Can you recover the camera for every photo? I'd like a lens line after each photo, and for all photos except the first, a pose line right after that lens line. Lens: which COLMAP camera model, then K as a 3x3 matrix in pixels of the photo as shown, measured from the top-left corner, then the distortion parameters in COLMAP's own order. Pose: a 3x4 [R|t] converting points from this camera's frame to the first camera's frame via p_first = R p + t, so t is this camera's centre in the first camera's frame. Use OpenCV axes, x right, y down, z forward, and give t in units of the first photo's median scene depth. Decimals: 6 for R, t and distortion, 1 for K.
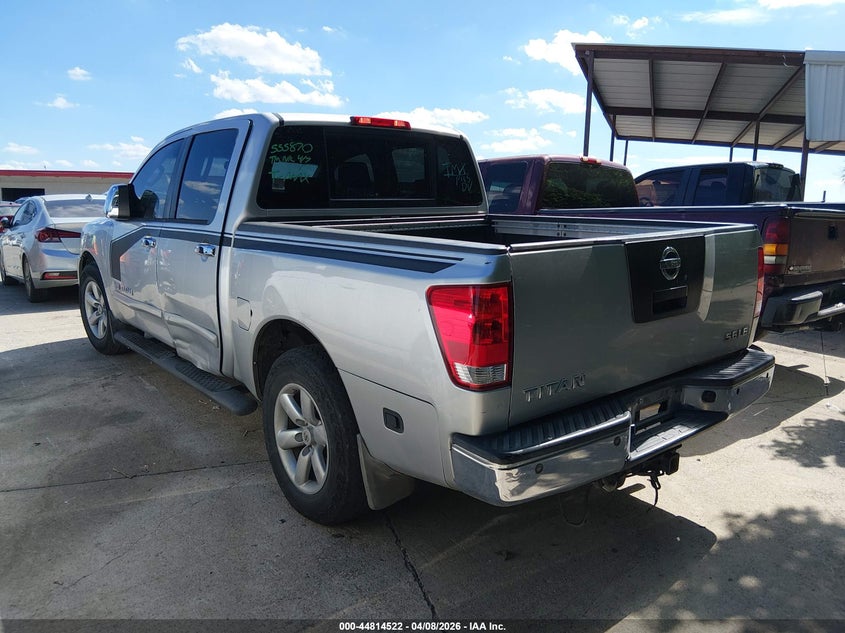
lens RADIAL K [[652.0, 0, 422.5], [0, 652.0, 316.5], [0, 0, 1]] dist [-0.010471, -0.011475]
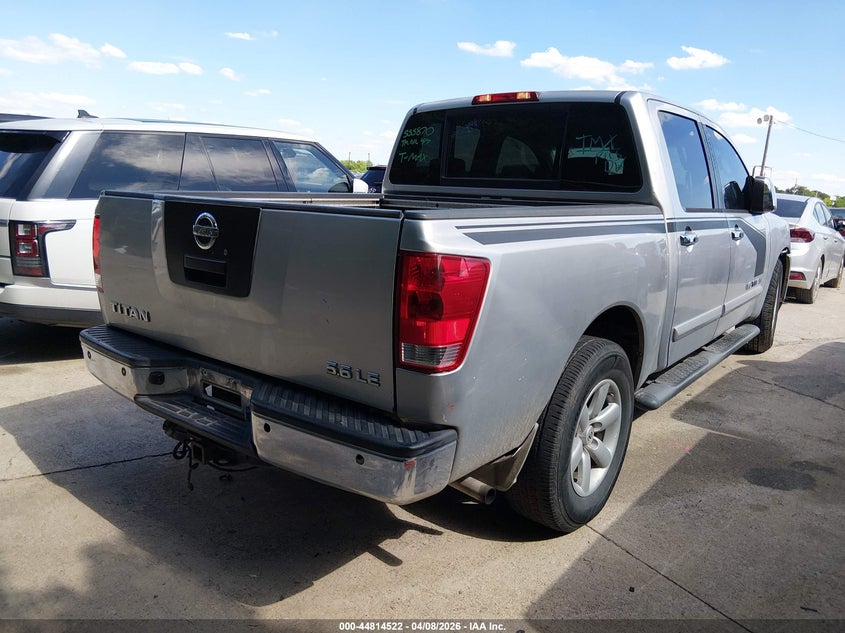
lens RADIAL K [[652.0, 0, 422.5], [0, 652.0, 316.5], [0, 0, 1]] dist [-0.010471, -0.011475]
pose [[0.227475, 0.201320, -0.952746, 0.959496], [-0.213592, 0.964885, 0.152888, -0.122548], [0.950070, 0.168721, 0.262488, 0.765918]]
